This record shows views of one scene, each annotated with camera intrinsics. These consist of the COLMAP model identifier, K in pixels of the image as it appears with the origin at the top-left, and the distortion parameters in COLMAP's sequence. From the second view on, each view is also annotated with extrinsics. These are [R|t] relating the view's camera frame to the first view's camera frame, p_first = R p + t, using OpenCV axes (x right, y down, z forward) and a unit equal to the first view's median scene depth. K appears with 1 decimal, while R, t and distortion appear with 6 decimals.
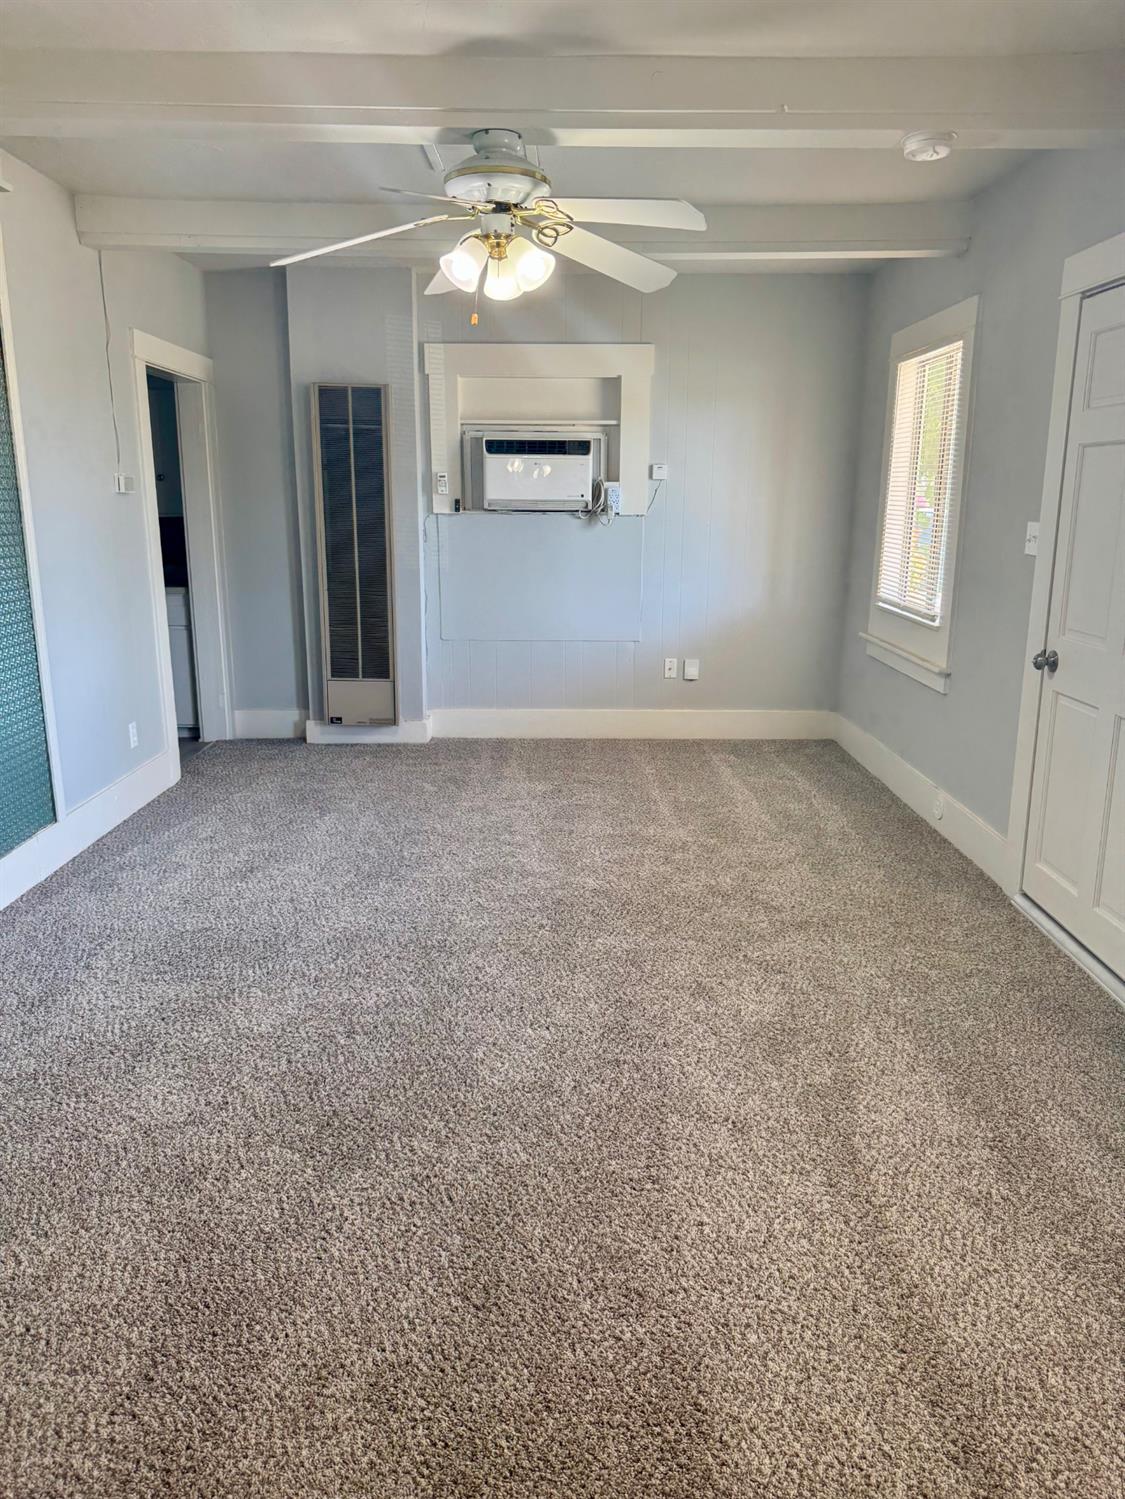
lens RADIAL K [[1051.5, 0, 567.0], [0, 1051.5, 745.4], [0, 0, 1]] dist [0.111625, -0.166733]
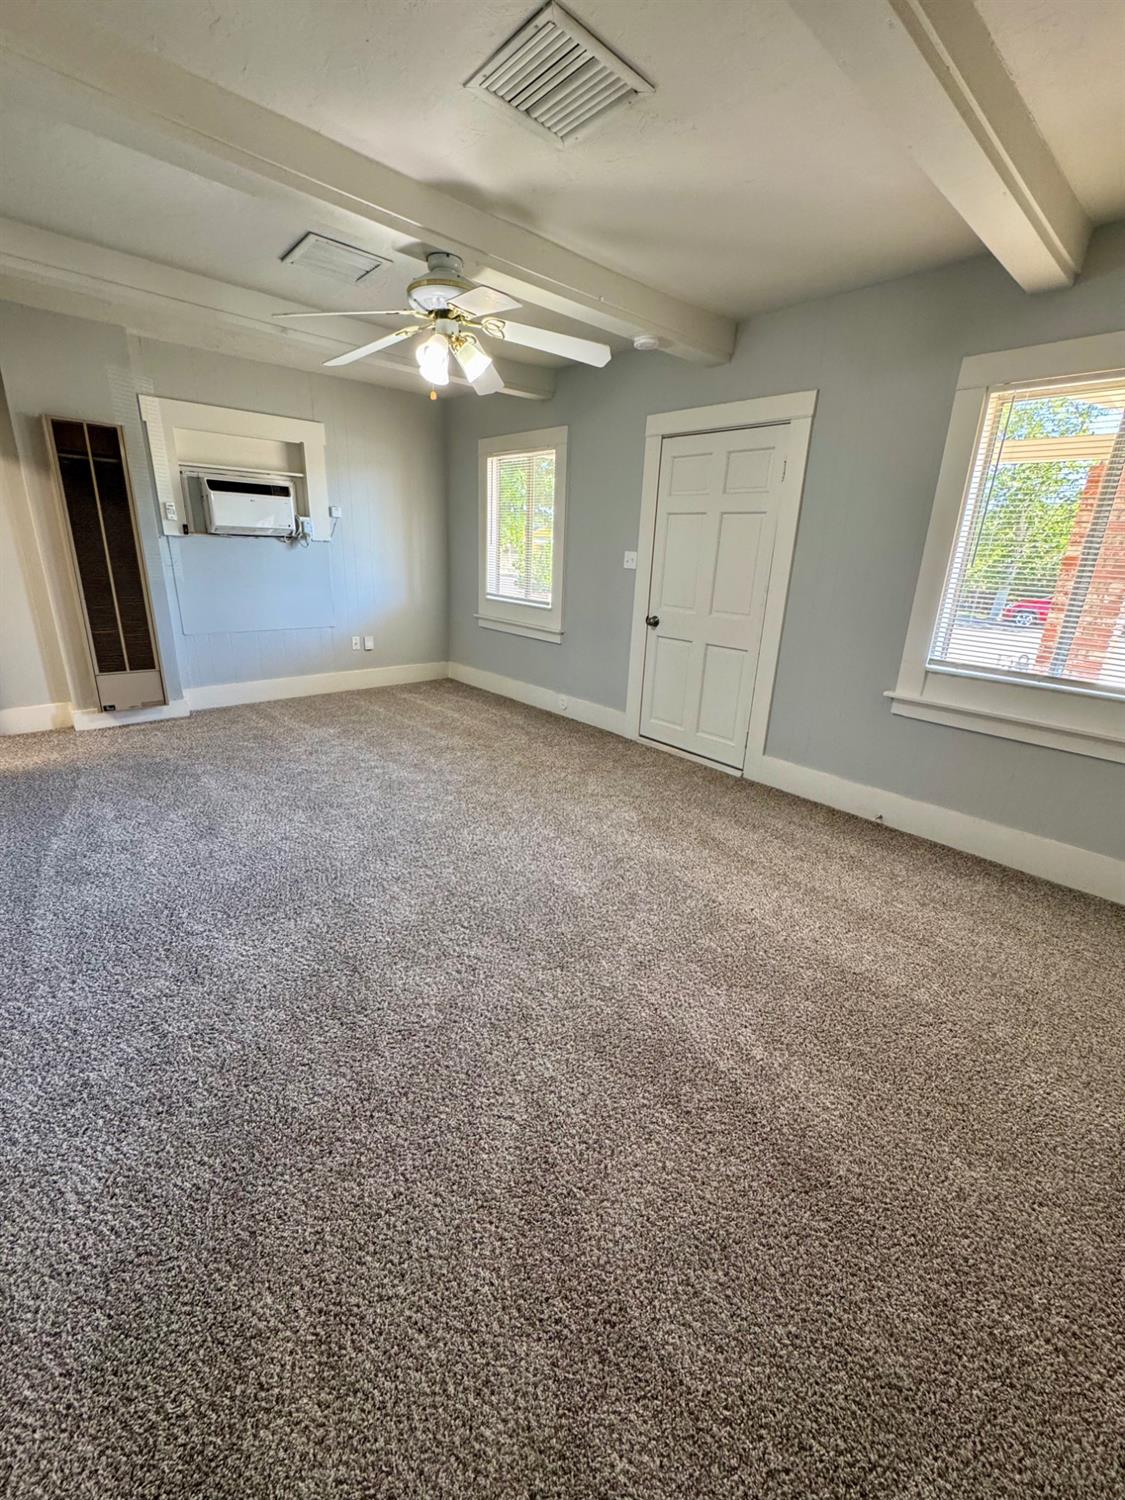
lens RADIAL K [[597.7, 0, 562.5], [0, 597.7, 750.0], [0, 0, 1]] dist [-0.008705, -0.000029]
pose [[0.749616, -0.190966, 0.633725, -0.335142], [0.118241, 0.980708, 0.155662, -0.026151], [-0.651225, -0.041754, 0.757735, 0.168977]]
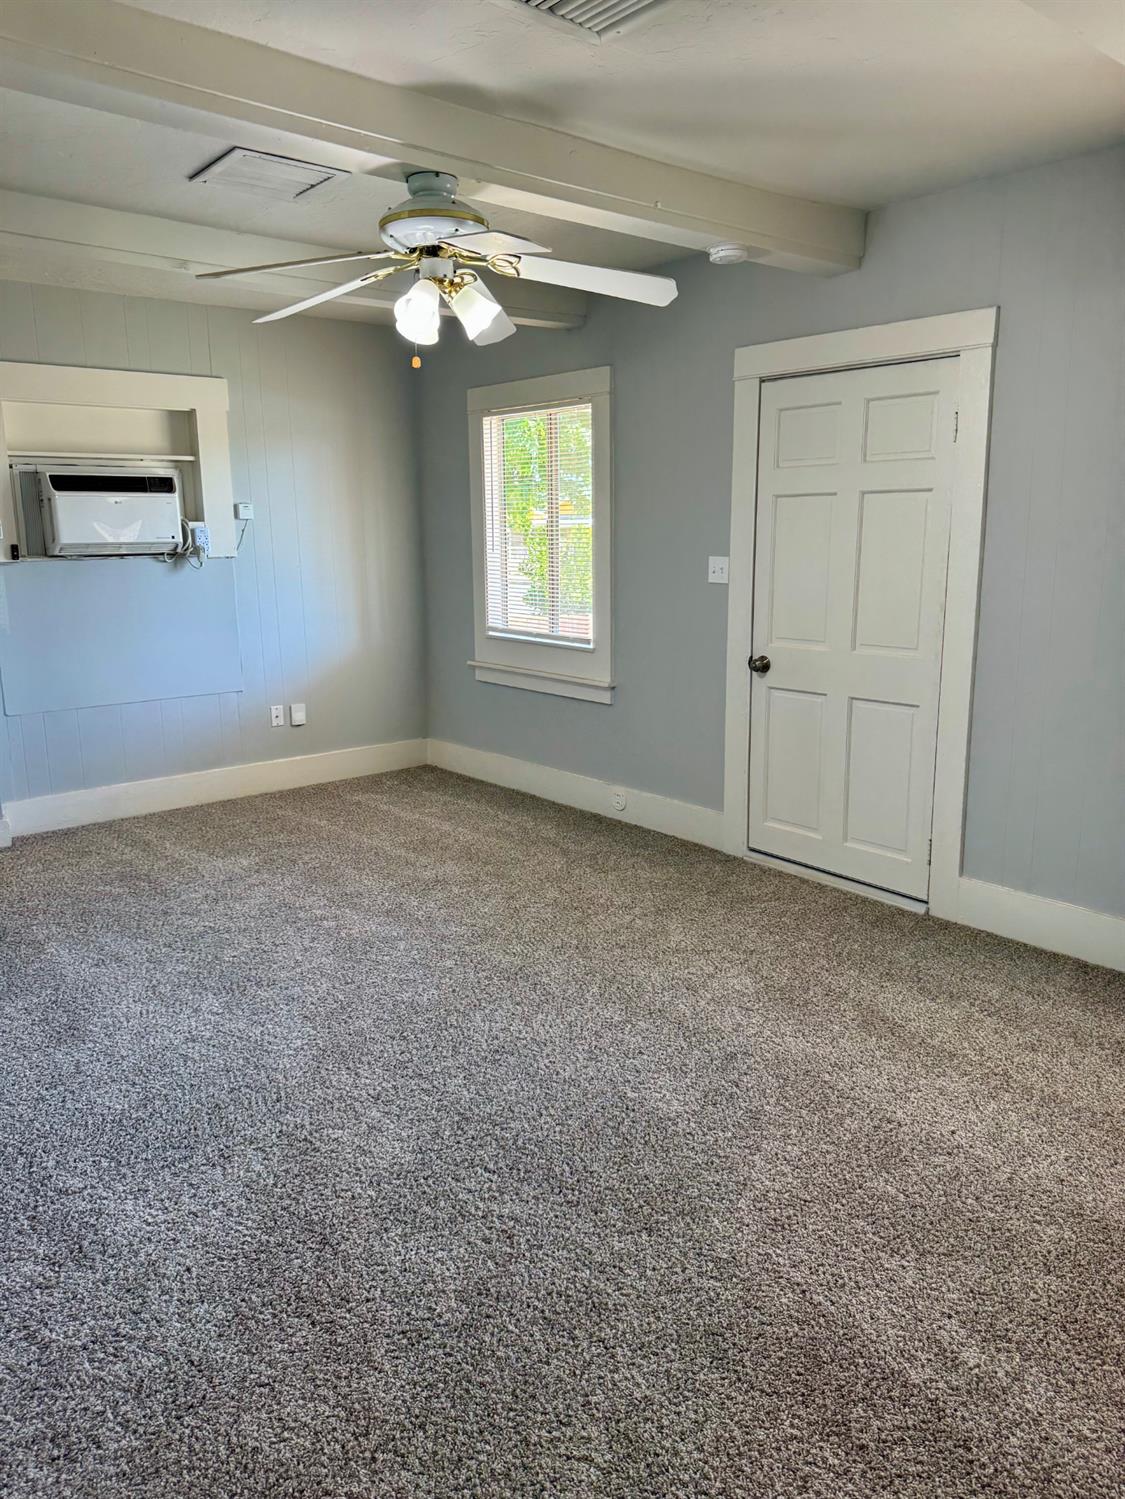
lens RADIAL K [[1051.5, 0, 567.0], [0, 1051.5, 745.4], [0, 0, 1]] dist [0.111625, -0.166733]
pose [[0.768515, -0.142043, 0.623866, -0.387321], [0.160348, 0.986688, 0.027124, -0.039930], [-0.619413, 0.079191, 0.781061, 0.120820]]
